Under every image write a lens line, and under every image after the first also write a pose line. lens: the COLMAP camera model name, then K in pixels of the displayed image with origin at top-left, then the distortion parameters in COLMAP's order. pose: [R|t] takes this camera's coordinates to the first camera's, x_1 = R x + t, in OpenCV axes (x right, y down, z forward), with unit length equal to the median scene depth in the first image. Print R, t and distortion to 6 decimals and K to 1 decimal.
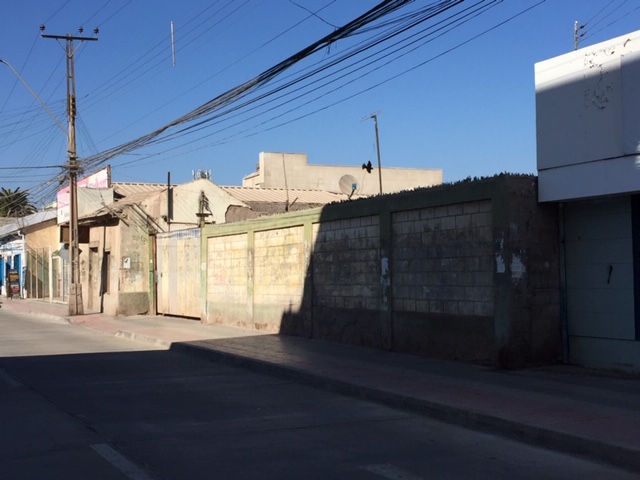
lens RADIAL K [[915.4, 0, 320.8], [0, 915.4, 240.8], [0, 0, 1]] dist [0.057311, 0.000000]
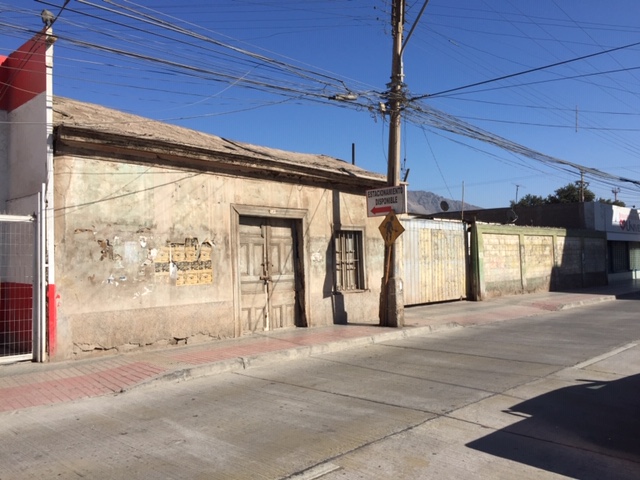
lens RADIAL K [[547.2, 0, 324.0], [0, 547.2, 241.3], [0, 0, 1]] dist [0.052561, -0.040043]
pose [[-0.344795, 0.055246, 0.937051, -0.644831], [-0.007002, 0.998087, -0.061421, 0.047863], [-0.938652, -0.027739, -0.343749, 1.232207]]
